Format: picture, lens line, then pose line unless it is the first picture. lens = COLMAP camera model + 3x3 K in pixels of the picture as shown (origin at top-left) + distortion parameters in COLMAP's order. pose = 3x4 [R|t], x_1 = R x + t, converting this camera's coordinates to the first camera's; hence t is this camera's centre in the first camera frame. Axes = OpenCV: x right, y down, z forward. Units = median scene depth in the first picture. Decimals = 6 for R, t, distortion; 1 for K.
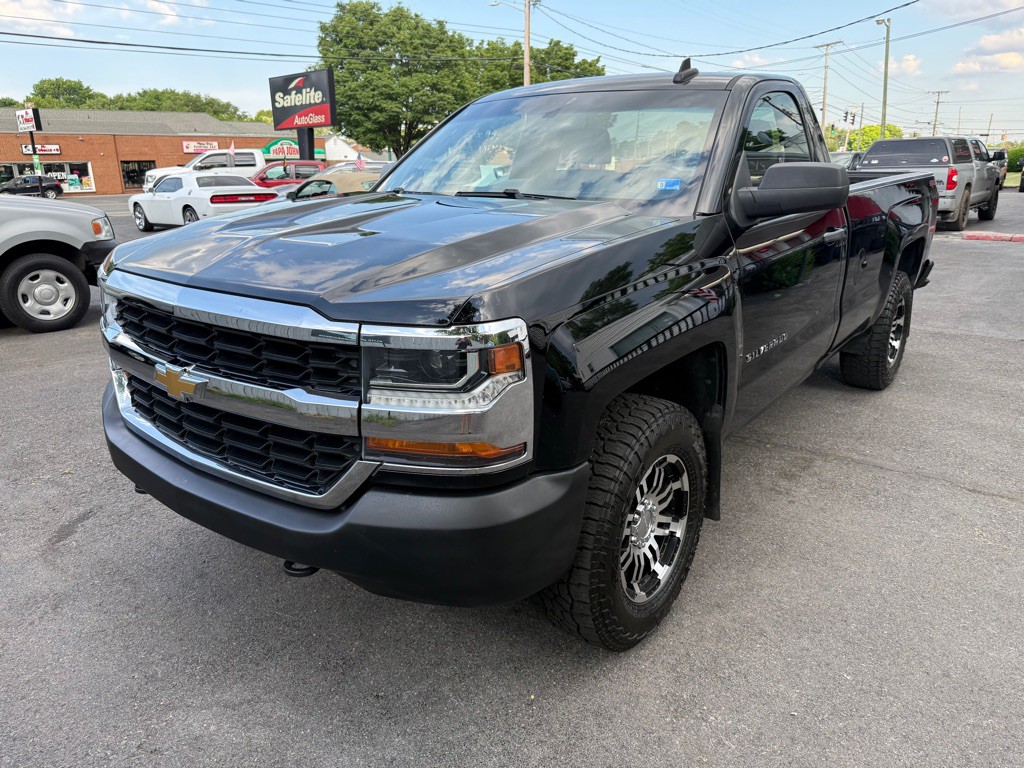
lens RADIAL K [[737.4, 0, 506.8], [0, 737.4, 385.6], [0, 0, 1]] dist [-0.004670, -0.008352]
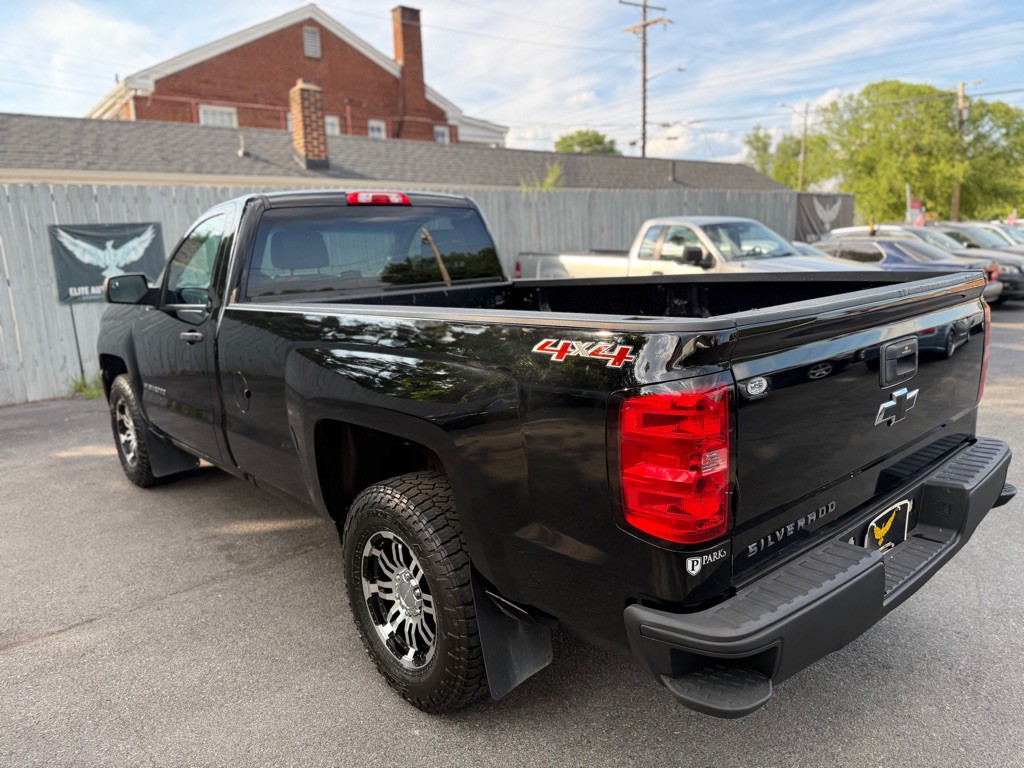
lens RADIAL K [[730.2, 0, 503.7], [0, 730.2, 385.5], [0, 0, 1]] dist [0.006869, -0.005657]
pose [[-0.189432, 0.204464, -0.960370, 1.316155], [-0.248128, 0.936366, 0.248297, -0.486291], [0.950025, 0.285330, -0.126644, 1.469761]]
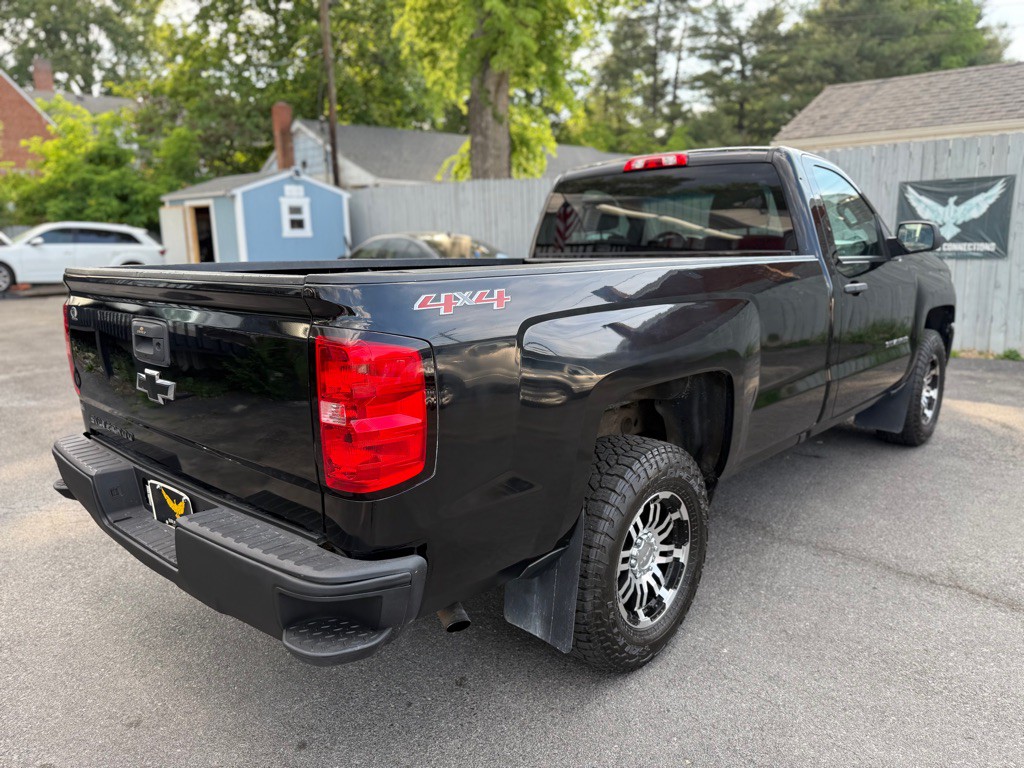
lens RADIAL K [[737.4, 0, 506.8], [0, 737.4, 385.6], [0, 0, 1]] dist [-0.004670, -0.008352]
pose [[-0.996270, 0.011691, 0.085495, 0.364082], [0.051531, 0.875319, 0.480792, -0.681135], [-0.069214, 0.483404, -0.872657, 2.217819]]
